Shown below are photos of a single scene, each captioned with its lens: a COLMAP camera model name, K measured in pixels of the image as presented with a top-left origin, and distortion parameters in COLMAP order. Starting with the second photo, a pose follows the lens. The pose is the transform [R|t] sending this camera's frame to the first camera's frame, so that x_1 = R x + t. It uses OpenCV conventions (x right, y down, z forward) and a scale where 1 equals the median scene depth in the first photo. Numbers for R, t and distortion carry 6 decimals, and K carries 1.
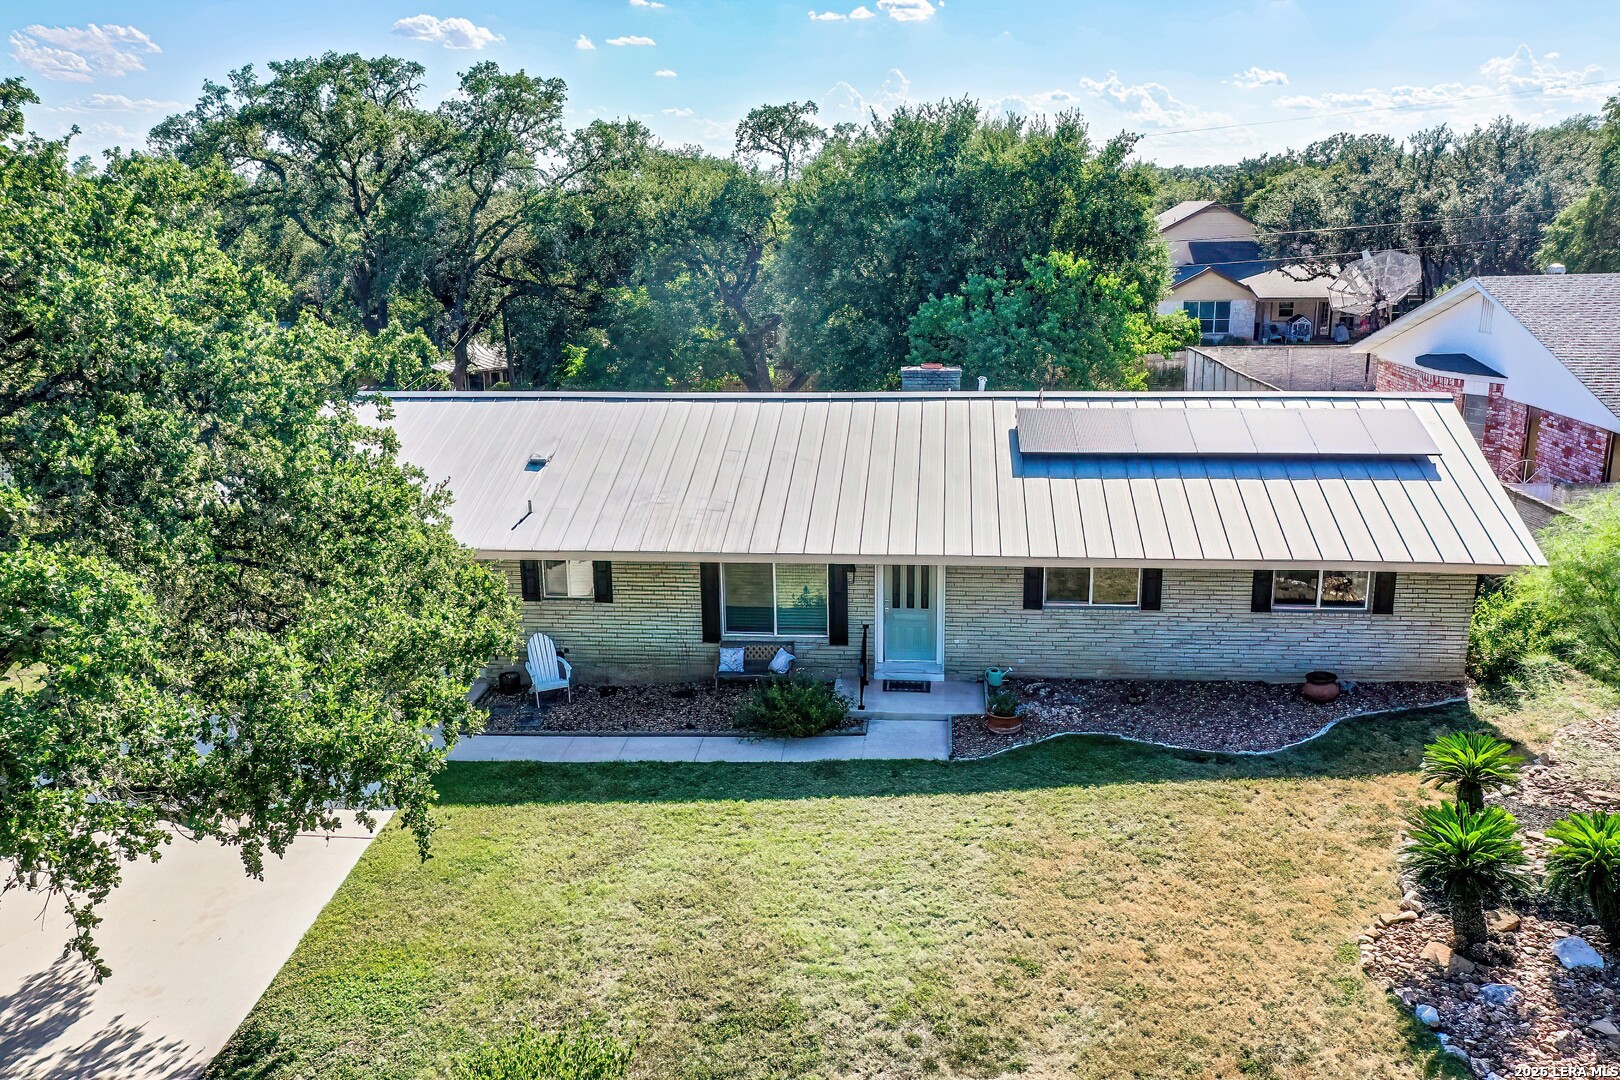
lens RADIAL K [[1277.2, 0, 810.0], [0, 1277.2, 540.0], [0, 0, 1]] dist [0.003193, -0.003124]
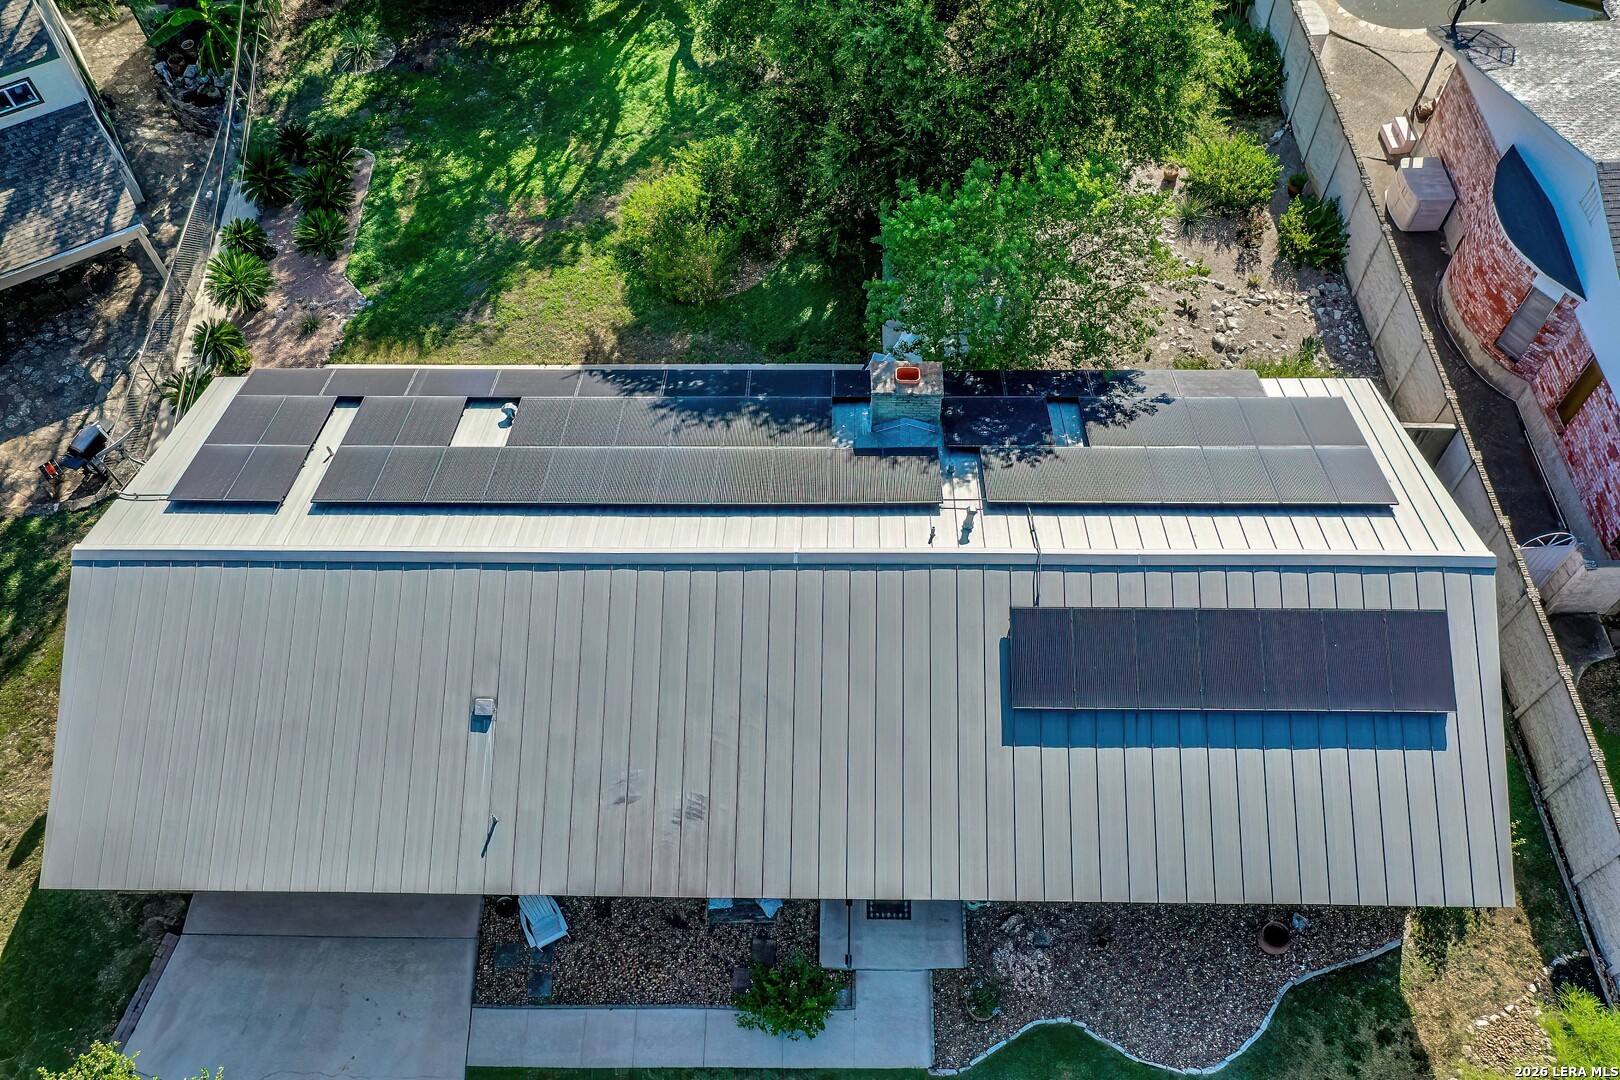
lens RADIAL K [[1277.2, 0, 810.0], [0, 1277.2, 540.0], [0, 0, 1]] dist [0.003193, -0.003124]
pose [[0.996862, -0.068918, 0.038939, -0.009118], [0.023955, 0.731505, 0.681415, -0.837496], [-0.075446, -0.678344, 0.730861, 0.448011]]
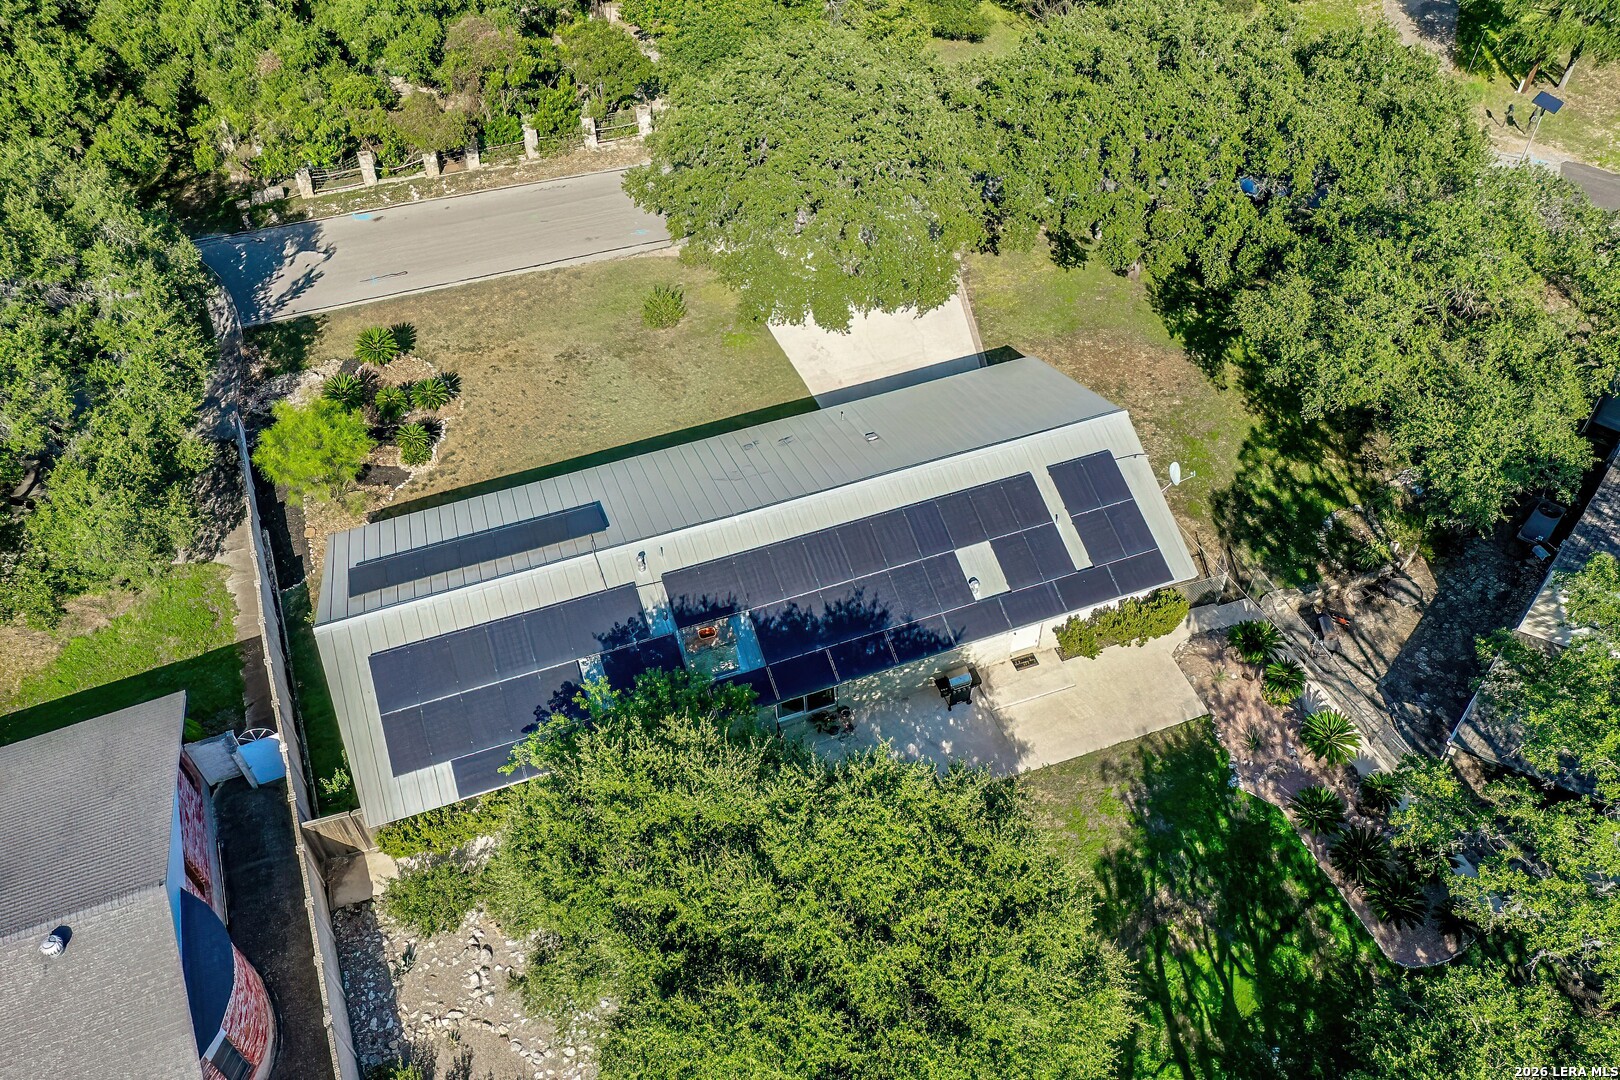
lens RADIAL K [[1277.2, 0, 810.0], [0, 1277.2, 540.0], [0, 0, 1]] dist [0.003193, -0.003124]
pose [[-0.903734, 0.336772, -0.264292, 0.390435], [-0.065275, 0.501744, 0.862550, -1.598279], [0.423090, 0.796767, -0.431460, 1.988250]]
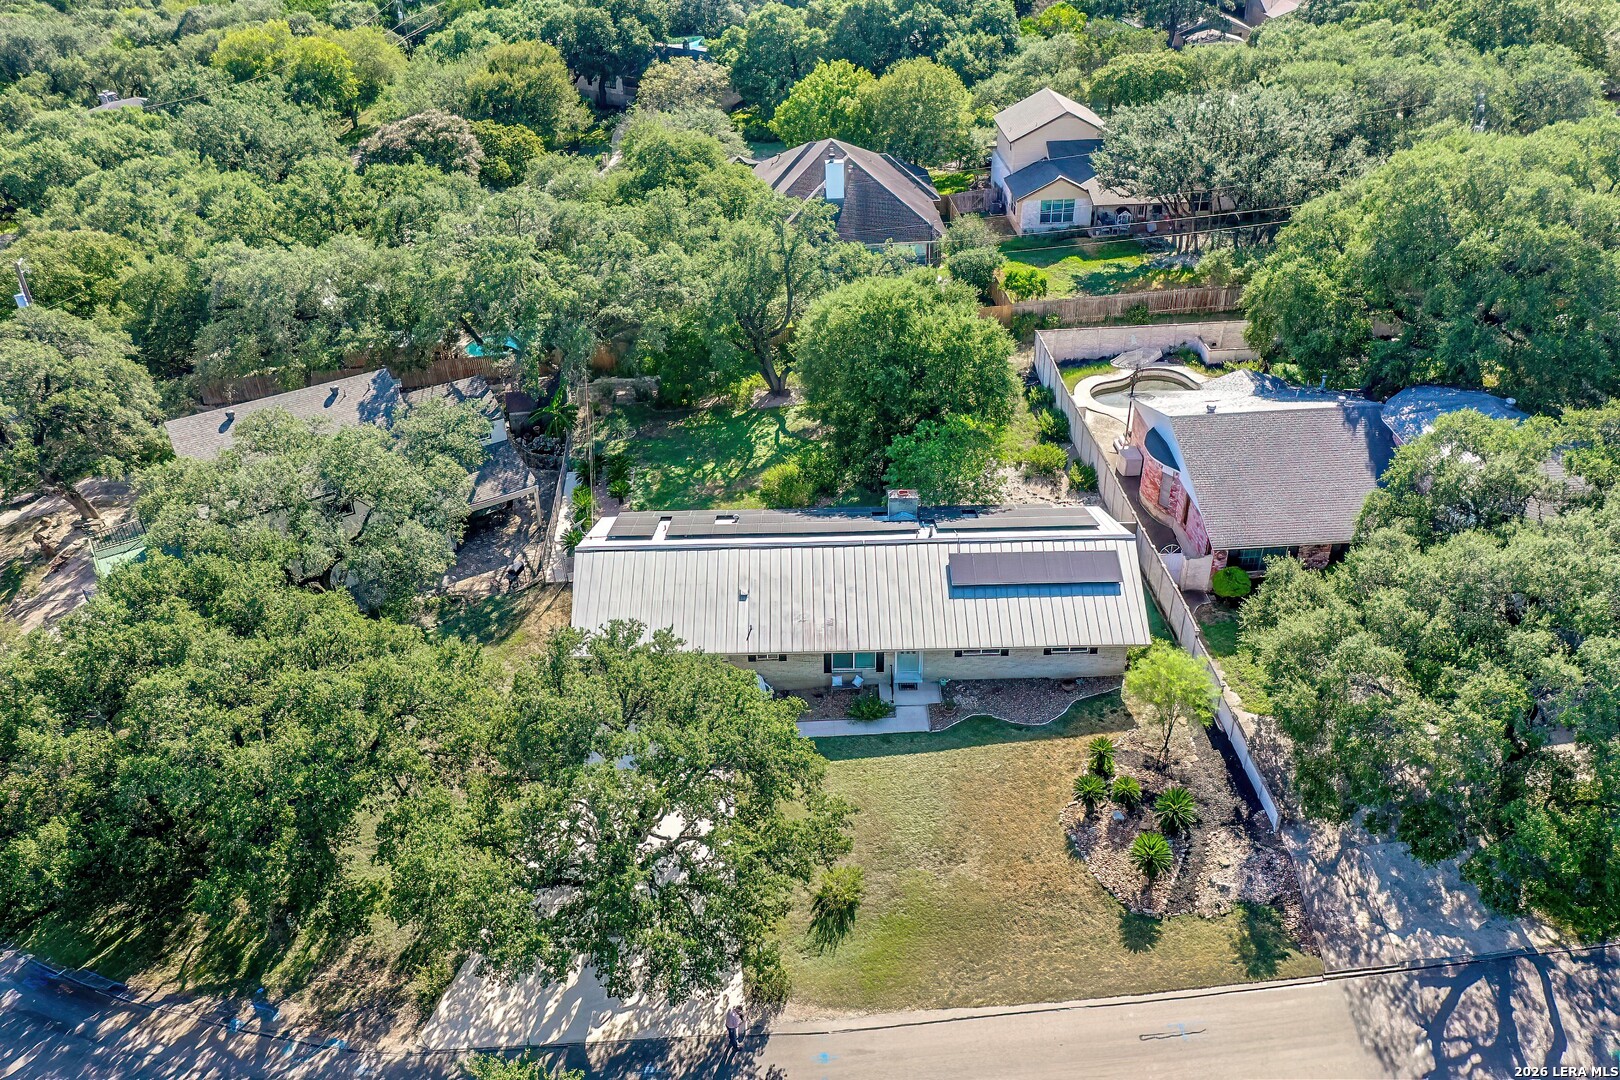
lens RADIAL K [[1277.2, 0, 810.0], [0, 1277.2, 540.0], [0, 0, 1]] dist [0.003193, -0.003124]
pose [[0.994118, -0.061578, 0.089096, -0.321918], [0.030675, 0.949042, 0.313652, -0.954988], [-0.103870, -0.309074, 0.945349, -1.258082]]
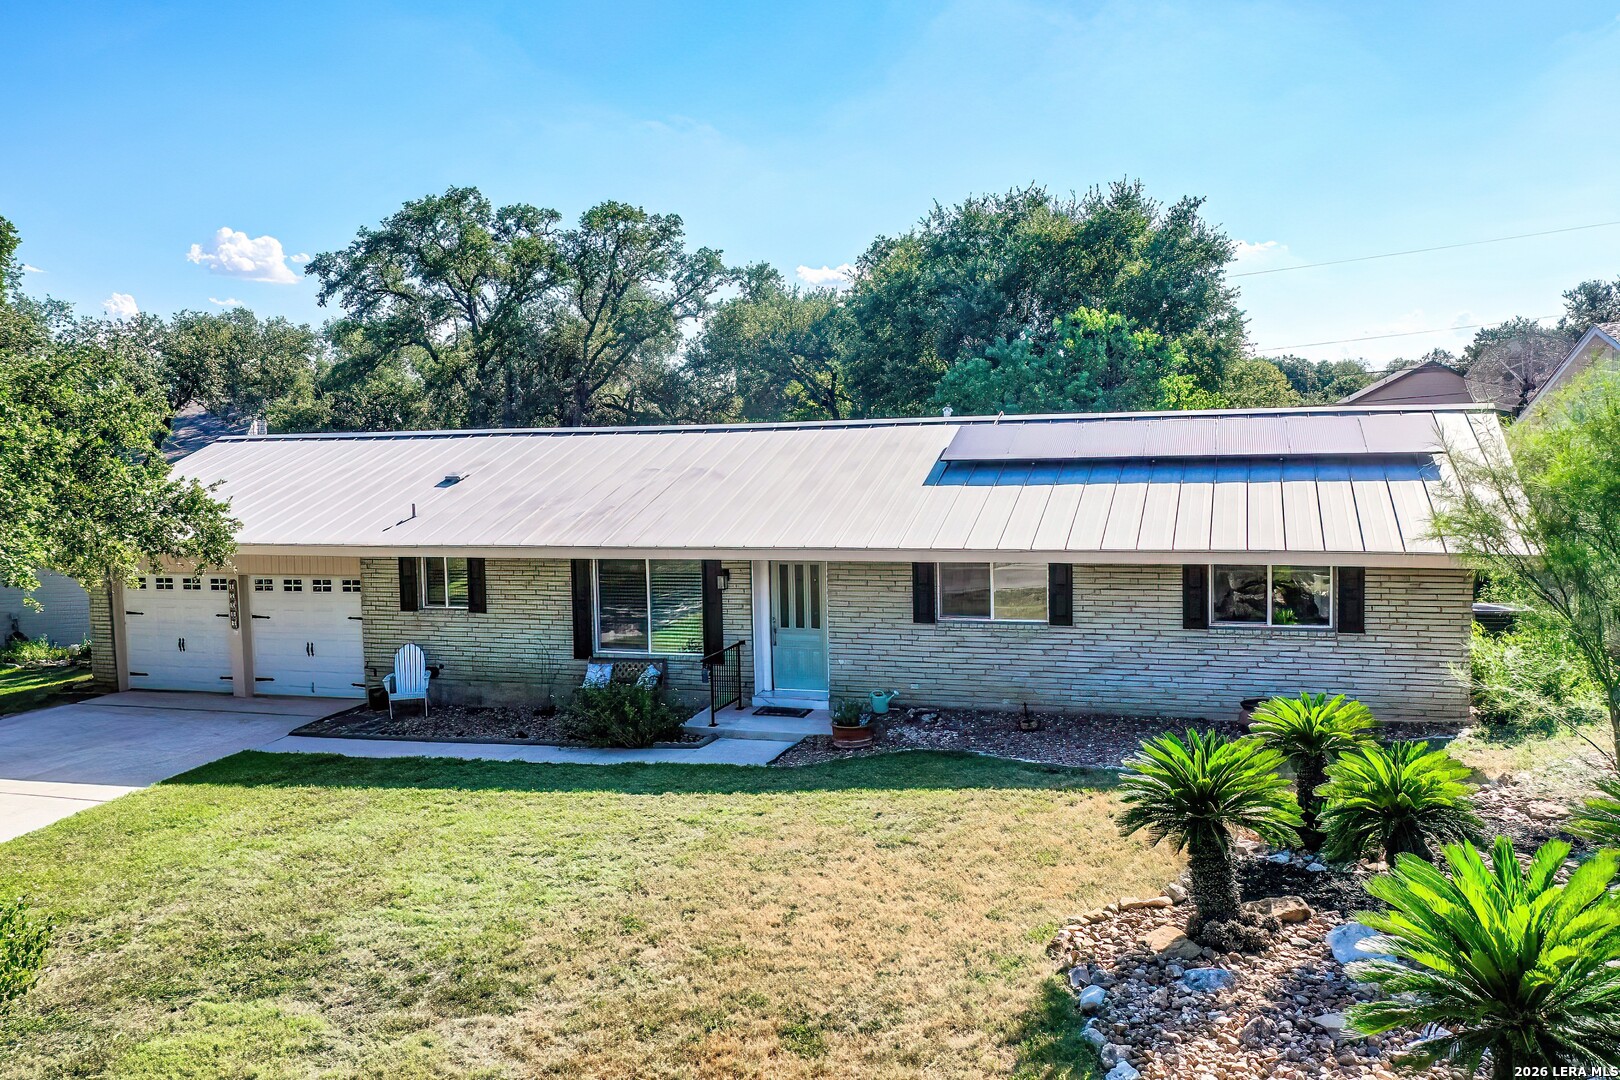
lens RADIAL K [[1277.2, 0, 810.0], [0, 1277.2, 540.0], [0, 0, 1]] dist [0.003193, -0.003124]
pose [[0.975493, 0.009175, -0.219838, 0.287160], [-0.048612, 0.983427, -0.174664, 0.152327], [0.214592, 0.181070, 0.959773, 0.156442]]
